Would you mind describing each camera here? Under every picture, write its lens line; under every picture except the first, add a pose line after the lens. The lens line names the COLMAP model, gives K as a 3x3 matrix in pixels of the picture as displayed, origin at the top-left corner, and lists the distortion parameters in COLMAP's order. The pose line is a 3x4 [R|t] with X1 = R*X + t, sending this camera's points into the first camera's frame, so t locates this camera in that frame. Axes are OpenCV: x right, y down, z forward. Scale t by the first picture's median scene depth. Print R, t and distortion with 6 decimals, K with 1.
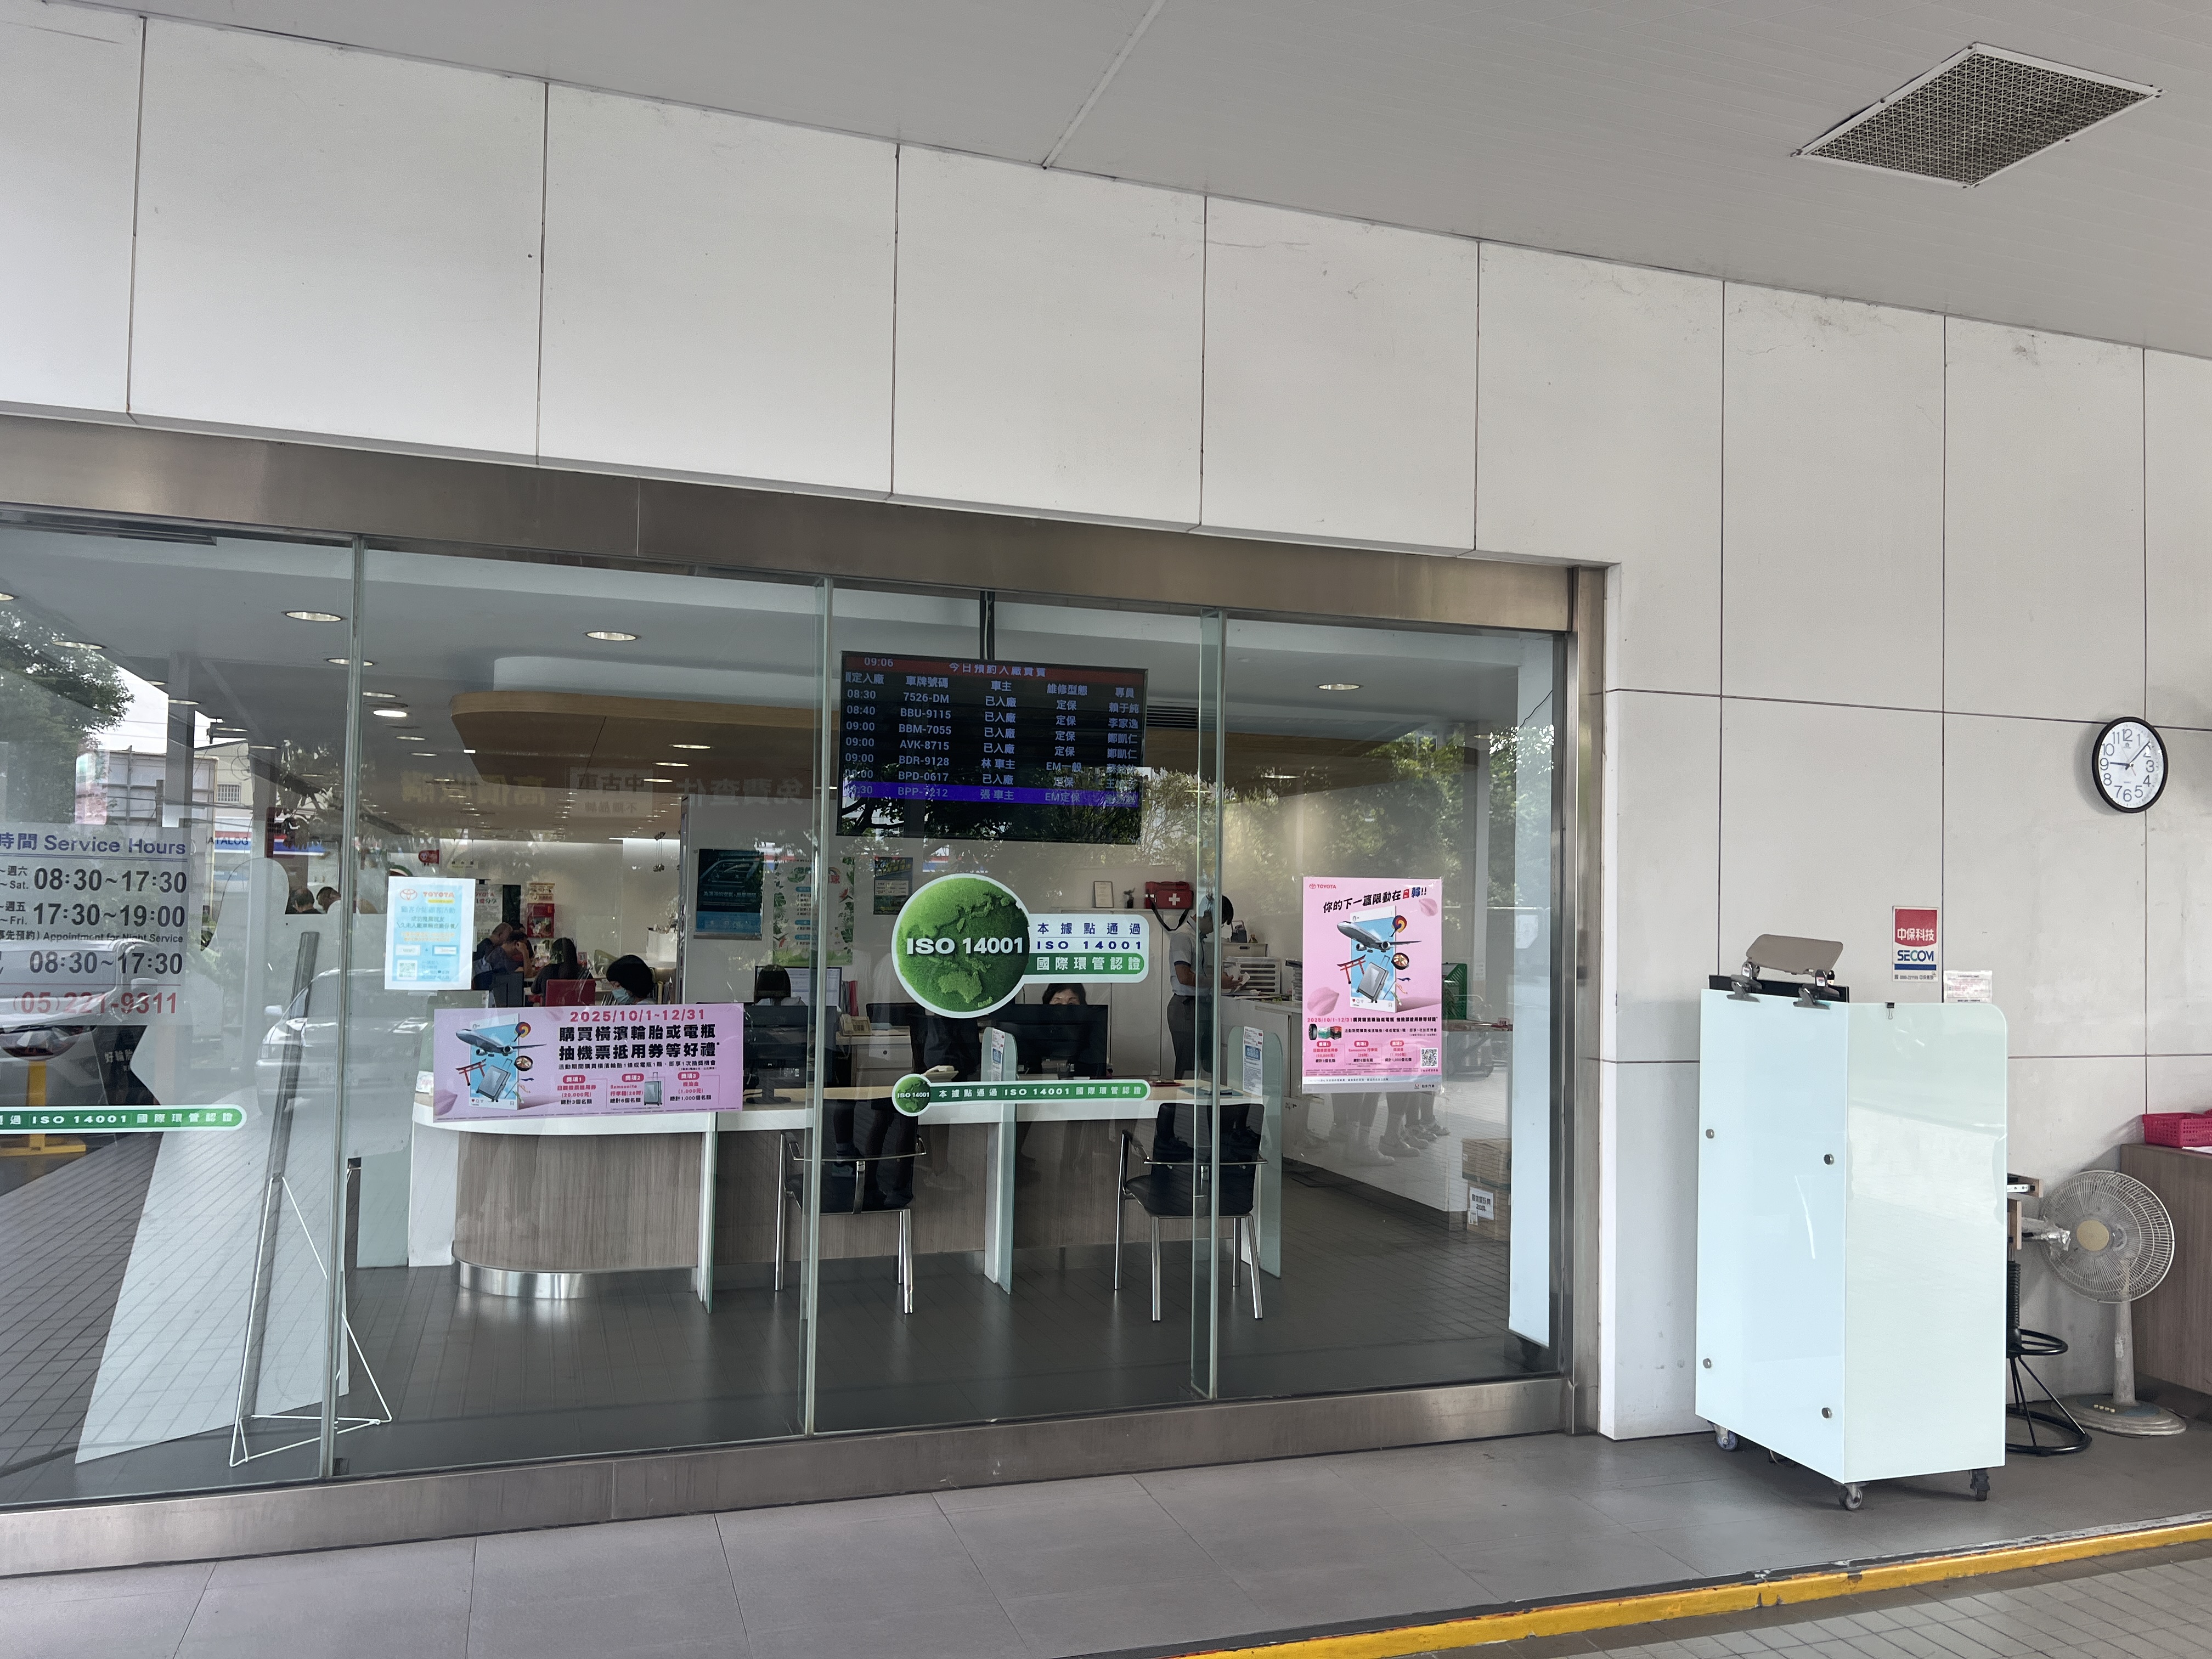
lens RADIAL K [[1635.3, 0, 1095.5], [0, 1635.3, 854.9], [0, 0, 1]] dist [0.042549, -0.058529]
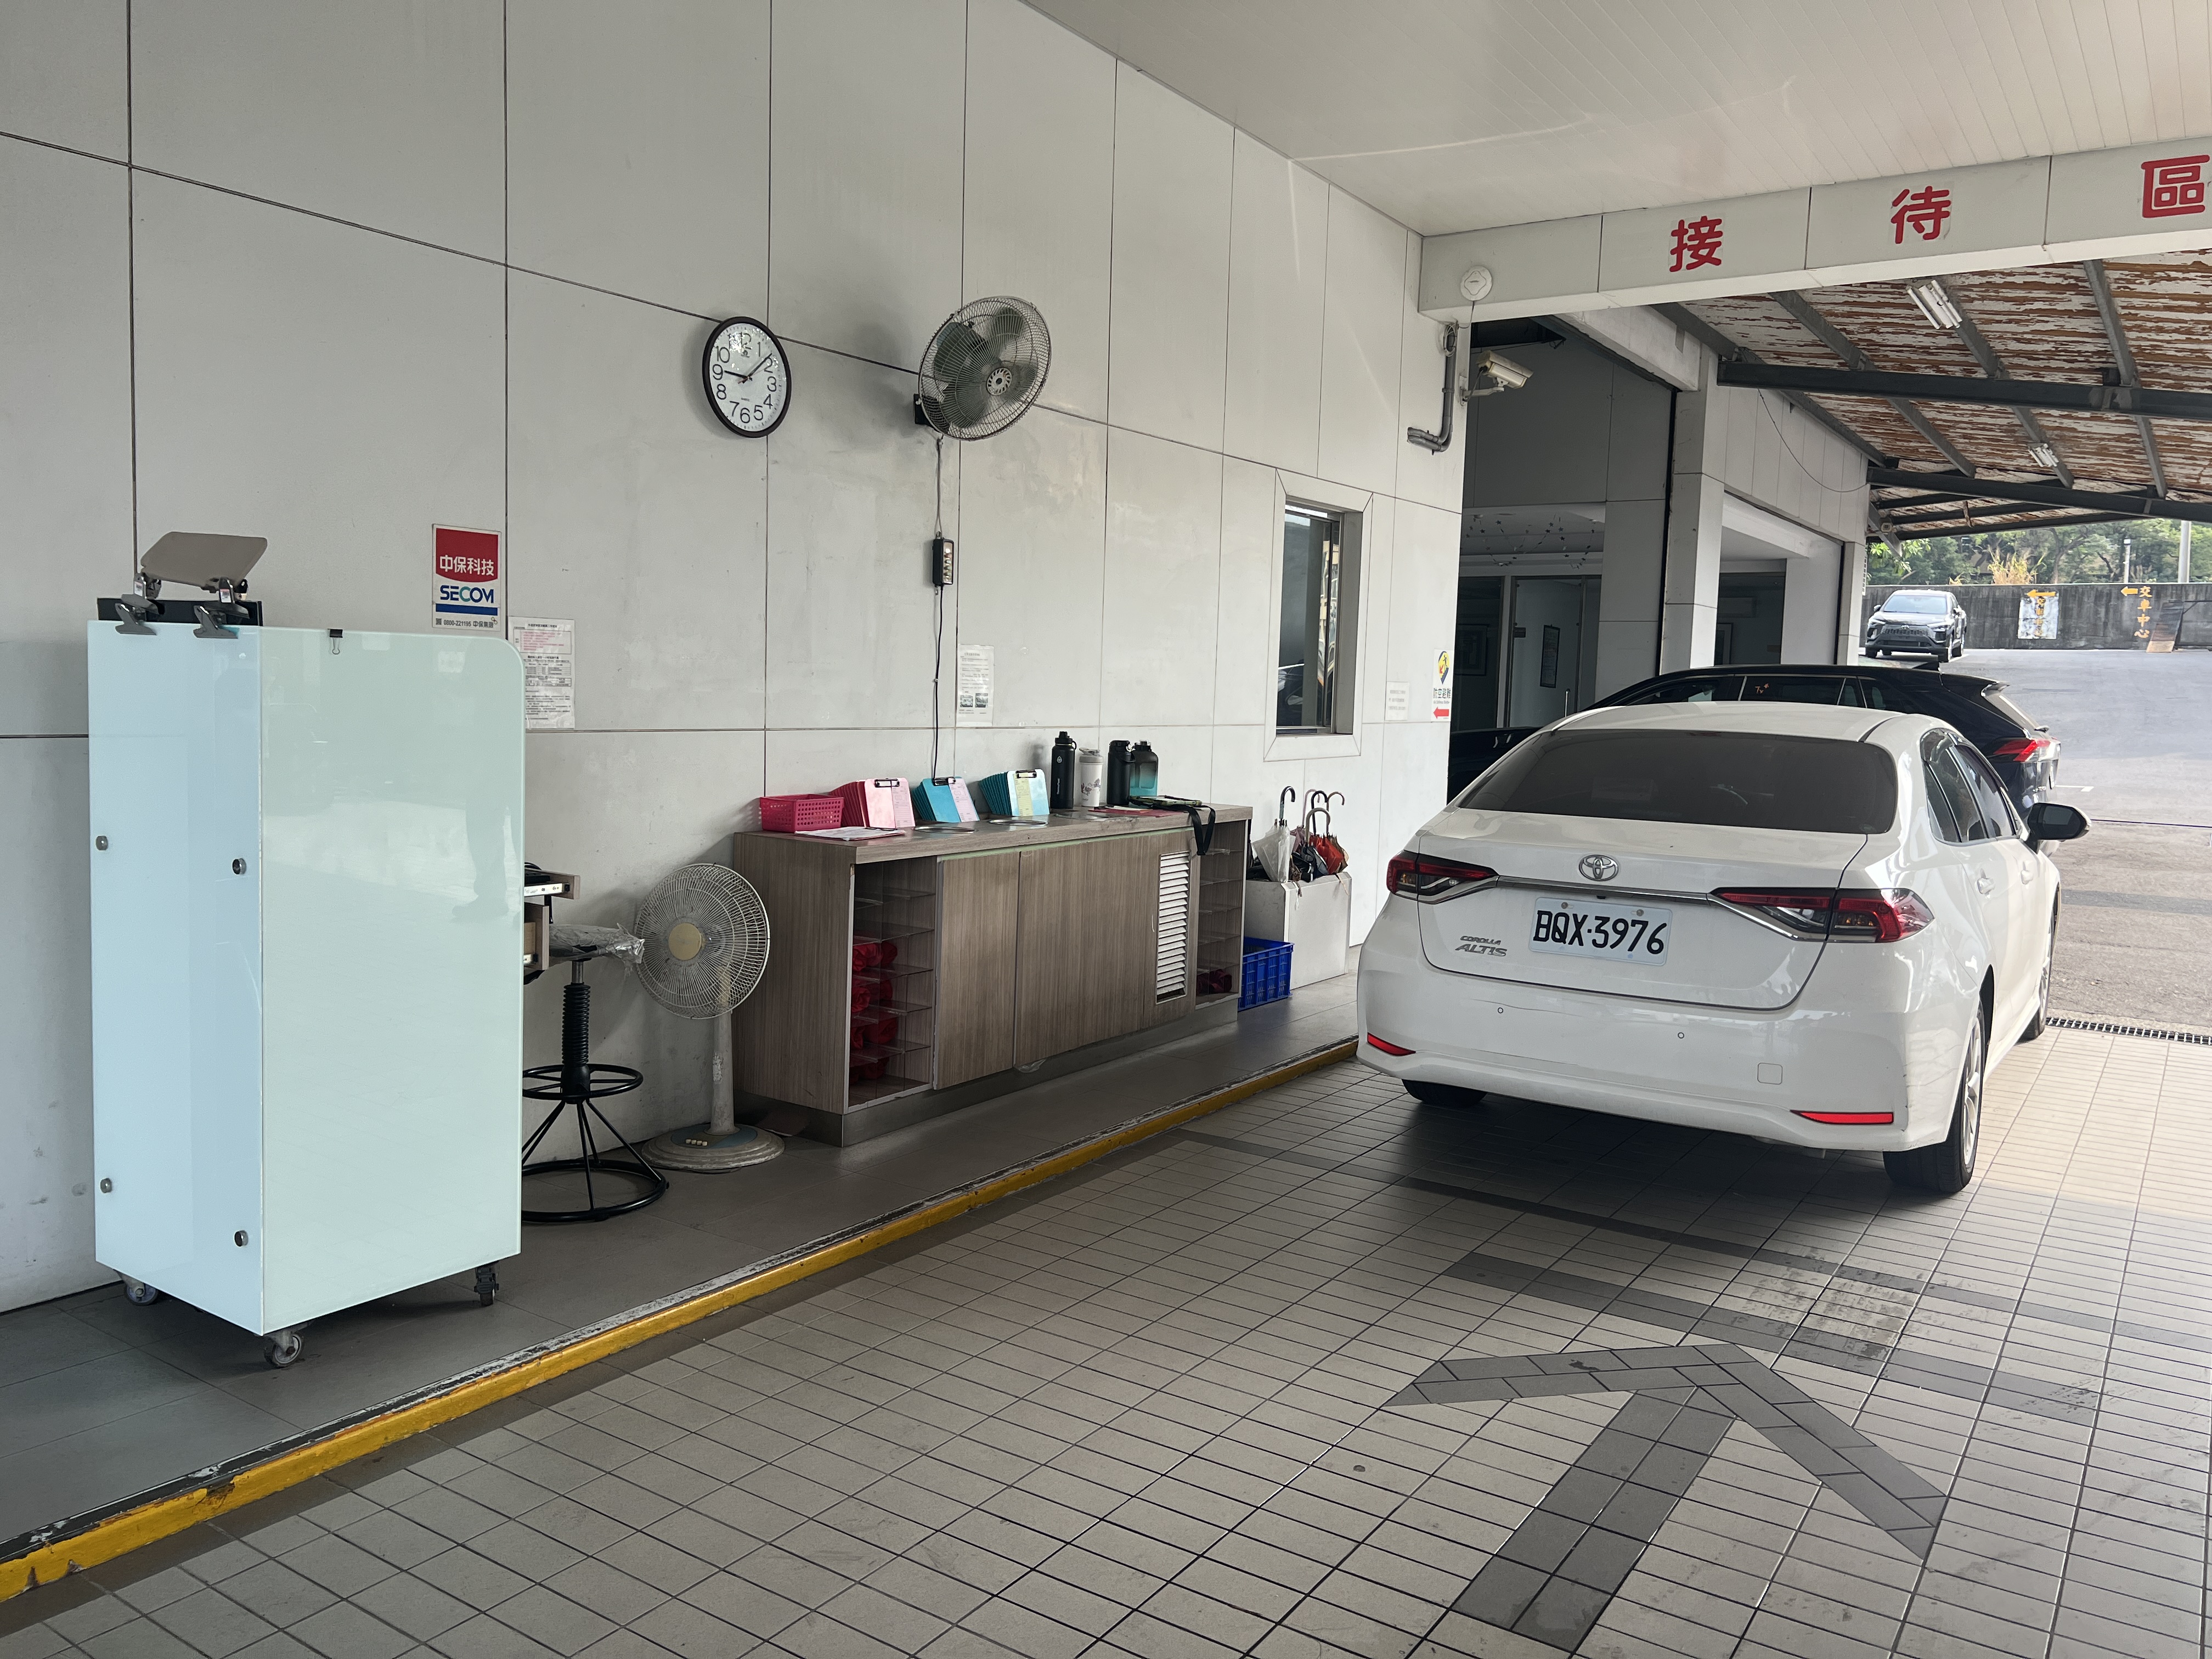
lens RADIAL K [[1690.4, 0, 1088.2], [0, 1690.4, 814.1], [0, 0, 1]] dist [0.024410, -0.016149]
pose [[0.790908, -0.046151, 0.610192, 0.248442], [-0.033613, 0.992370, 0.118623, 0.059746], [-0.611011, -0.114330, 0.783323, 0.216920]]
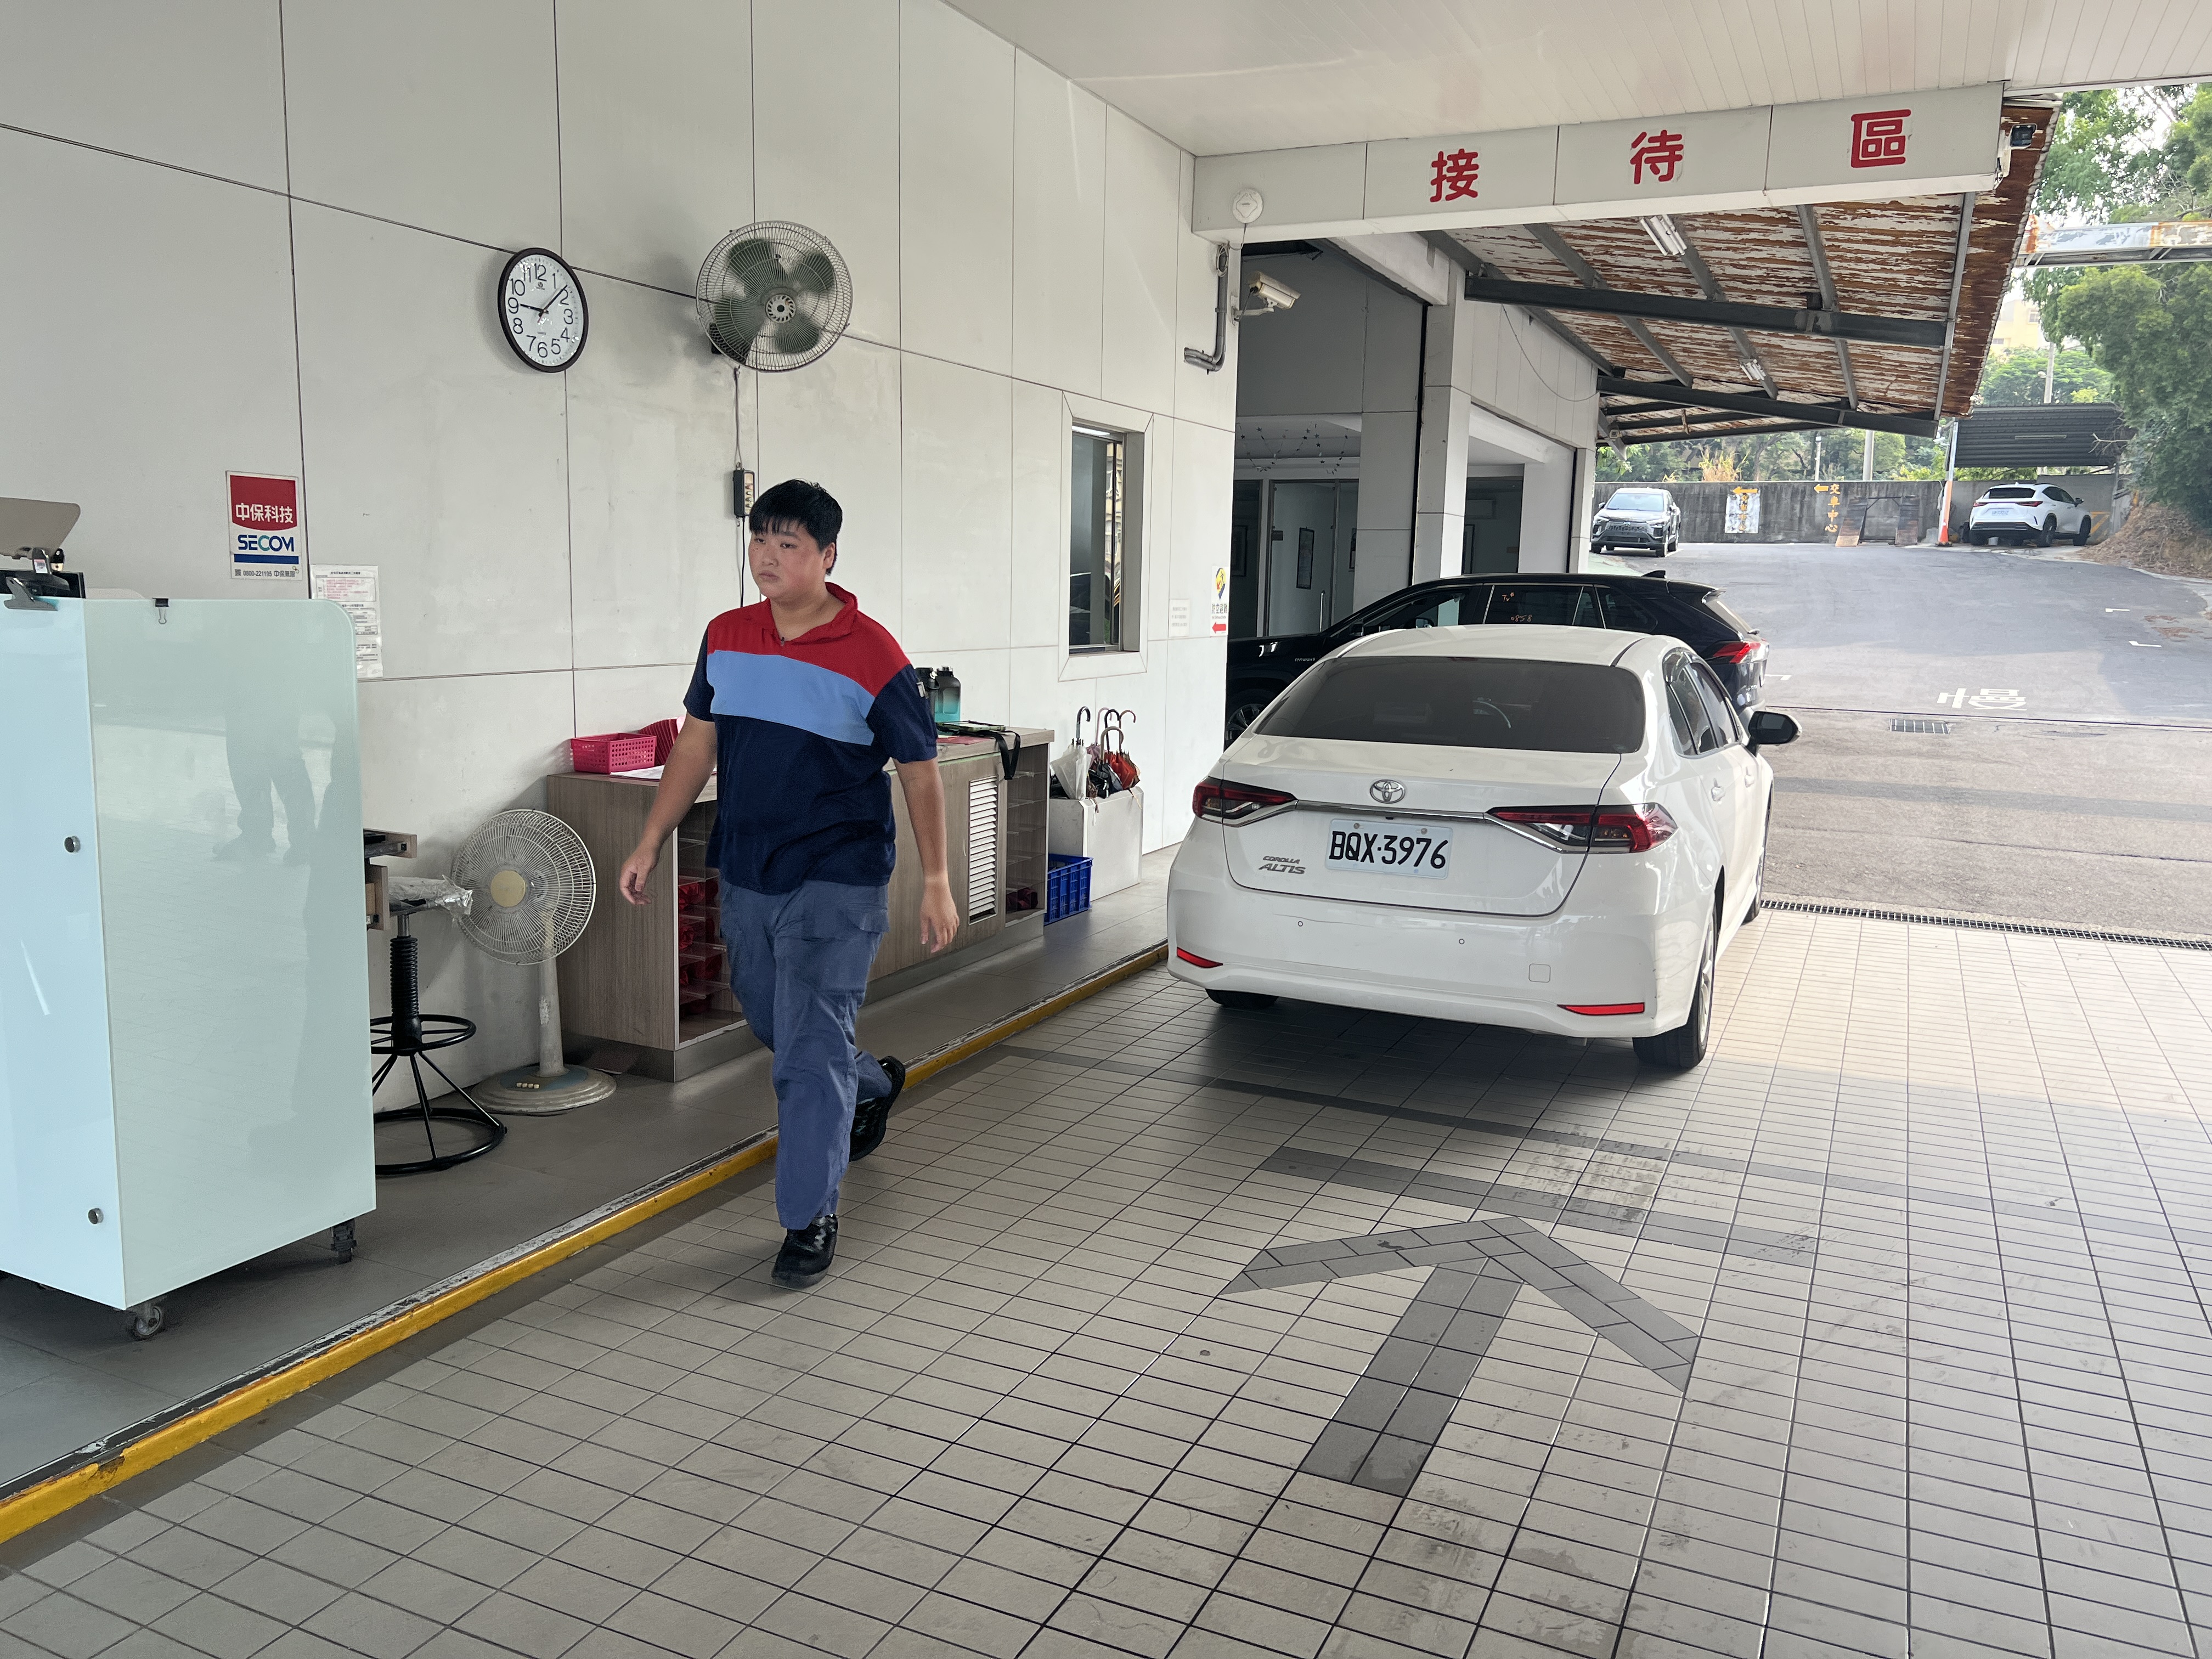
lens RADIAL K [[1682.8, 0, 1114.2], [0, 1682.8, 828.3], [0, 0, 1]] dist [0.040928, -0.048335]
pose [[0.685340, -0.111462, 0.719643, 0.204681], [-0.031679, 0.982718, 0.182378, 0.036927], [-0.727534, -0.147788, 0.669965, 0.213869]]
